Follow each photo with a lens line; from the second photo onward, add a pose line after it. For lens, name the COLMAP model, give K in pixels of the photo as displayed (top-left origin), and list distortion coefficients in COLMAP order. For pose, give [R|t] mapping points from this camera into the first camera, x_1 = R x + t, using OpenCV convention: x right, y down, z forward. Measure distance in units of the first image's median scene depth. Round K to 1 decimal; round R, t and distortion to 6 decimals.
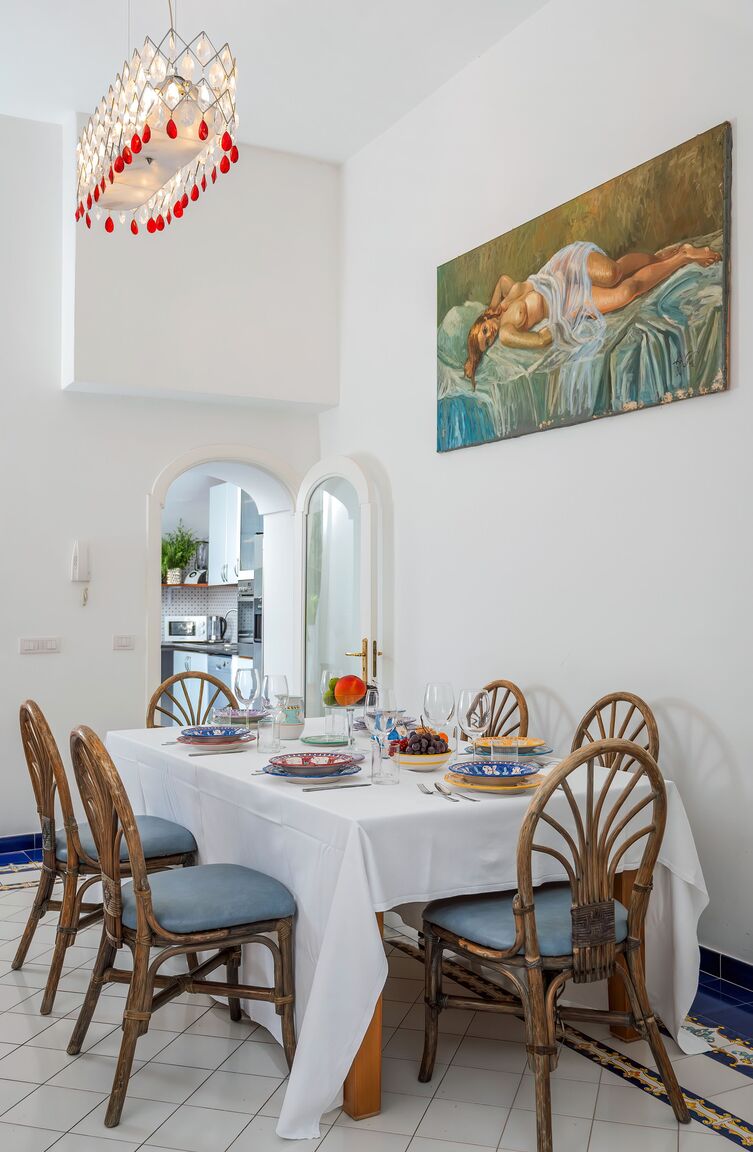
lens RADIAL K [[1104.8, 0, 376.5], [0, 1104.8, 576.0], [0, 0, 1]] dist [0.063585, -0.003275]
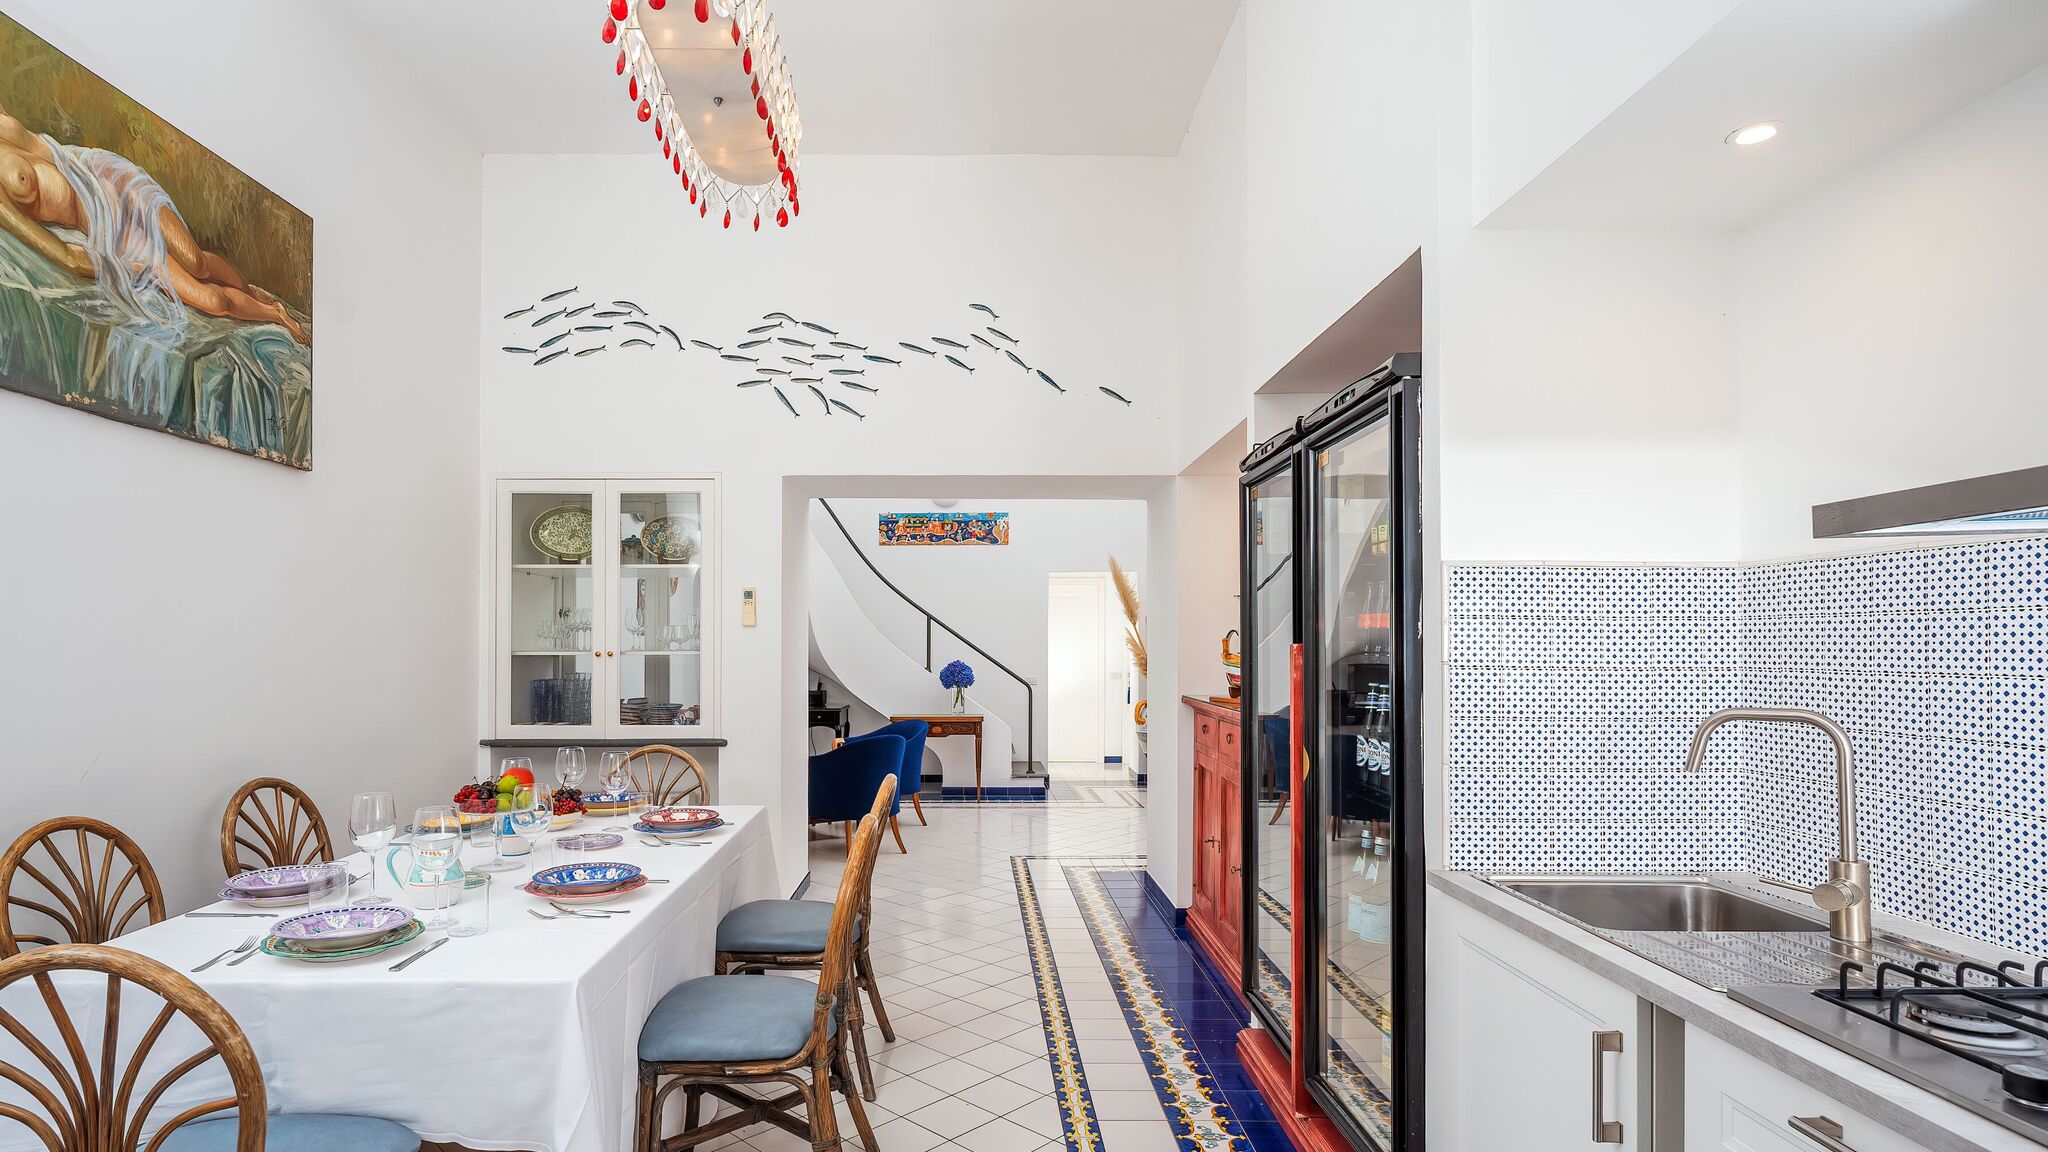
lens RADIAL K [[1030.8, 0, 1024.0], [0, 1030.8, 576.0], [0, 0, 1]] dist [-0.000106, -0.000098]
pose [[-0.903485, 0.025960, 0.427834, -0.577694], [-0.014578, 0.995726, -0.091204, 0.008945], [-0.428373, -0.088638, -0.899244, 1.275630]]
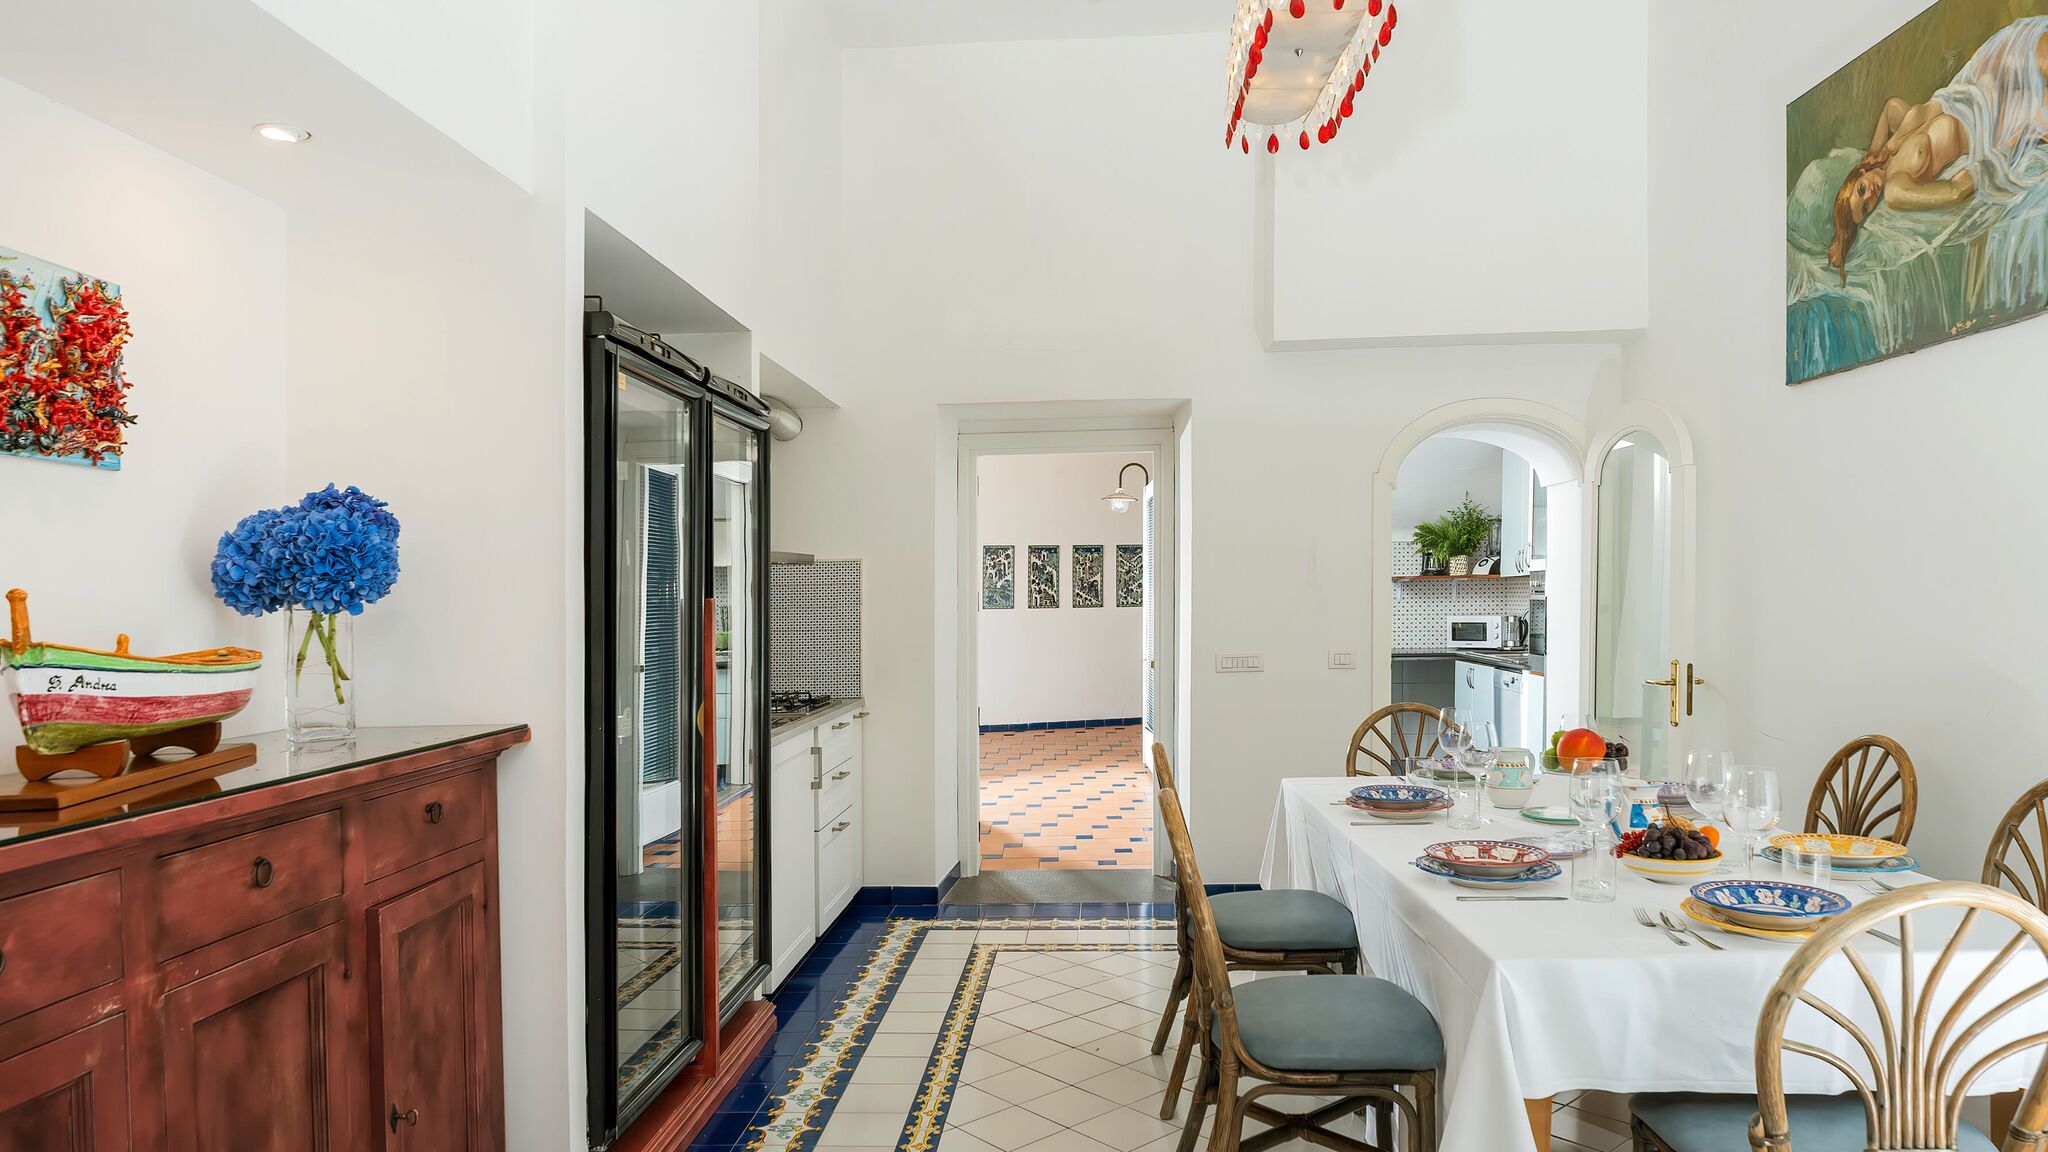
lens RADIAL K [[1300.0, 0, 1026.1], [0, 1300.0, 617.3], [0, 0, 1]] dist [-0.001014, -0.000587]
pose [[0.849367, -0.002776, -0.527795, 0.089848], [0.028683, 0.998751, 0.040905, -0.019326], [0.527023, -0.049882, 0.848386, 0.096788]]
